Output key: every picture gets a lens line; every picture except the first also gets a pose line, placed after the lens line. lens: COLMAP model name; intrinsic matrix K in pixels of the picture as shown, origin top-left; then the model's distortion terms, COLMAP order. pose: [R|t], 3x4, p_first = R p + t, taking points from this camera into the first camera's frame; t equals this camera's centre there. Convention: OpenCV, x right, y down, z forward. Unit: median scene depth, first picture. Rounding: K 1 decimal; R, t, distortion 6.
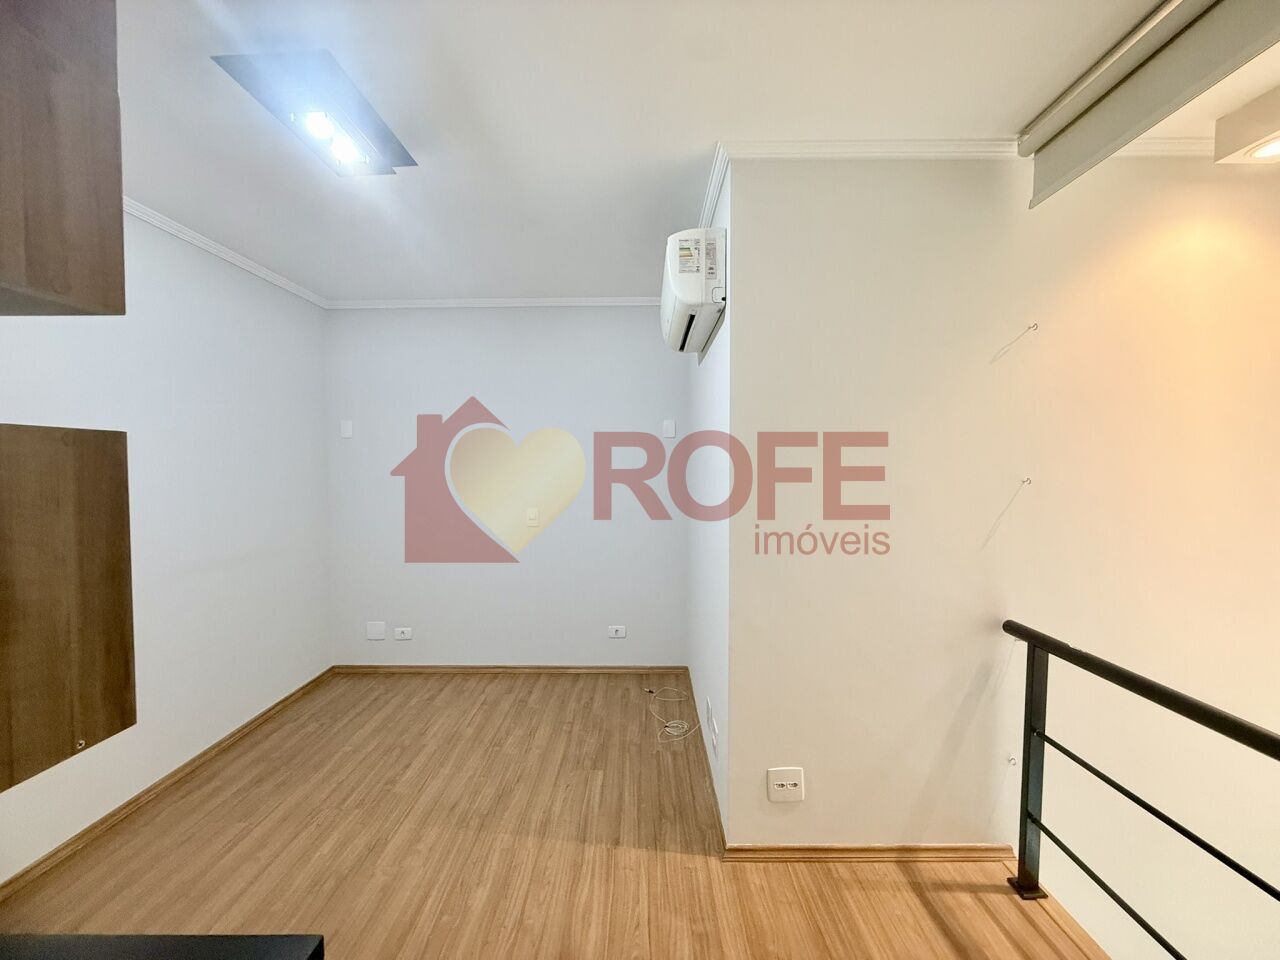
lens RADIAL K [[513.5, 0, 630.4], [0, 513.5, 481.0], [0, 0, 1]] dist [0.003105, 0.000218]
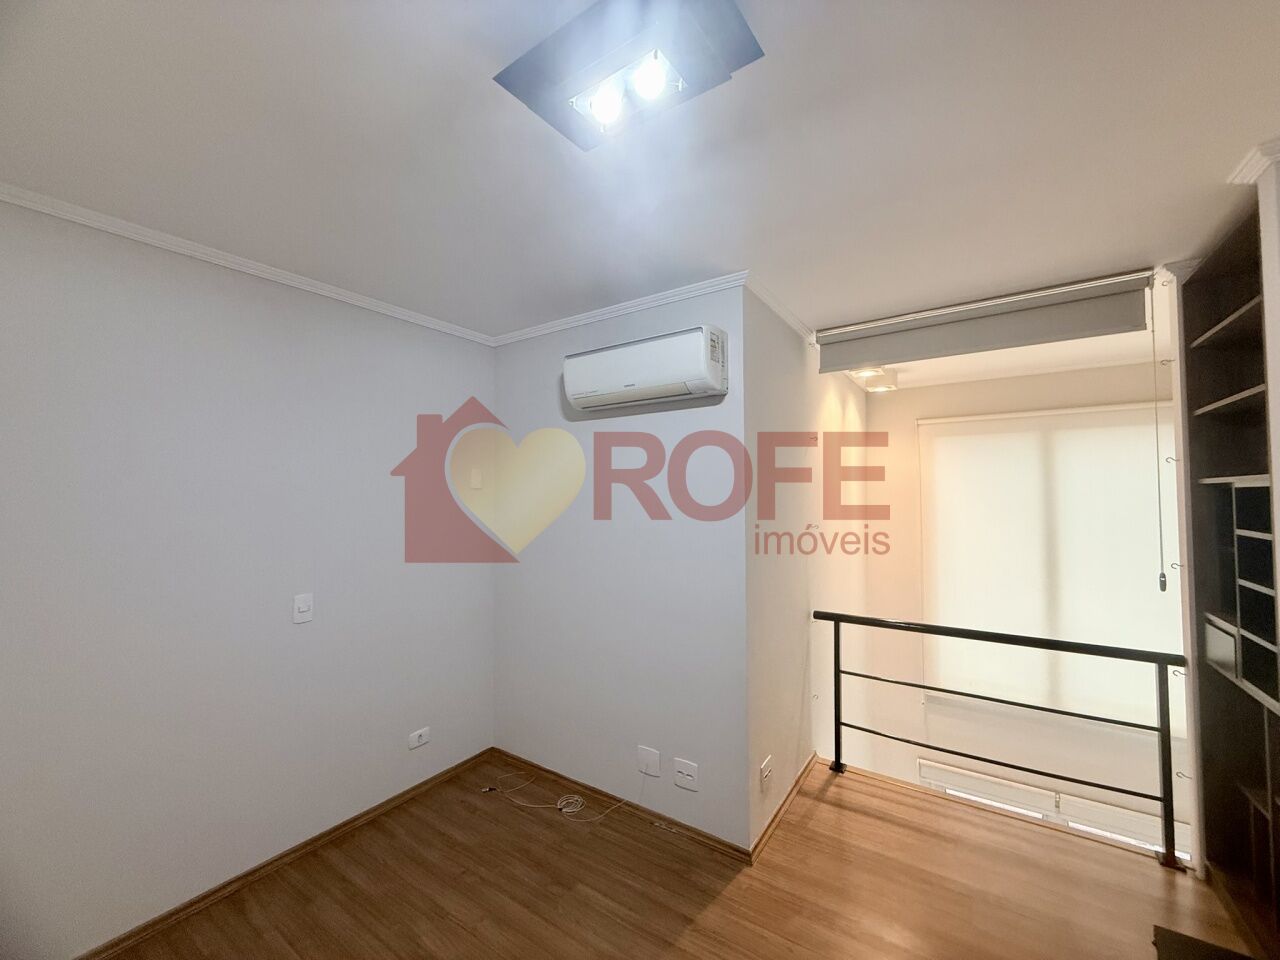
lens RADIAL K [[513.5, 0, 635.6], [0, 513.5, 483.3], [0, 0, 1]] dist [0.003105, 0.000218]
pose [[0.545567, 0.021238, 0.837798, -0.931895], [0.033821, 0.998306, -0.047332, -0.079973], [-0.837384, 0.054158, 0.543925, 0.519940]]
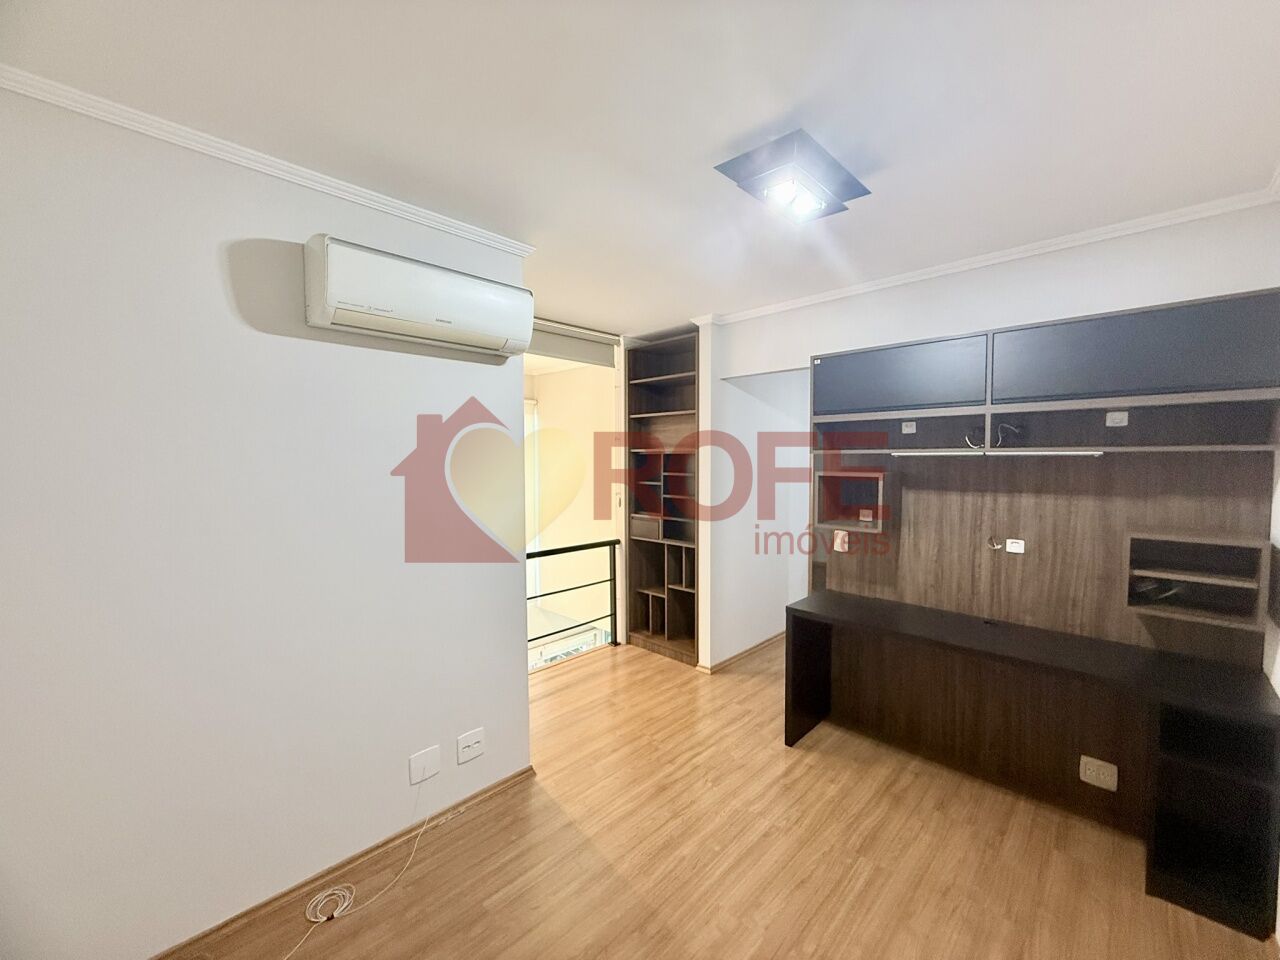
lens RADIAL K [[513.5, 0, 645.7], [0, 513.5, 479.9], [0, 0, 1]] dist [0.003105, 0.000218]
pose [[-0.741190, -0.029598, 0.670642, -0.896296], [0.022416, 0.997379, 0.068792, -0.121319], [-0.670920, 0.066021, -0.738584, 1.699053]]
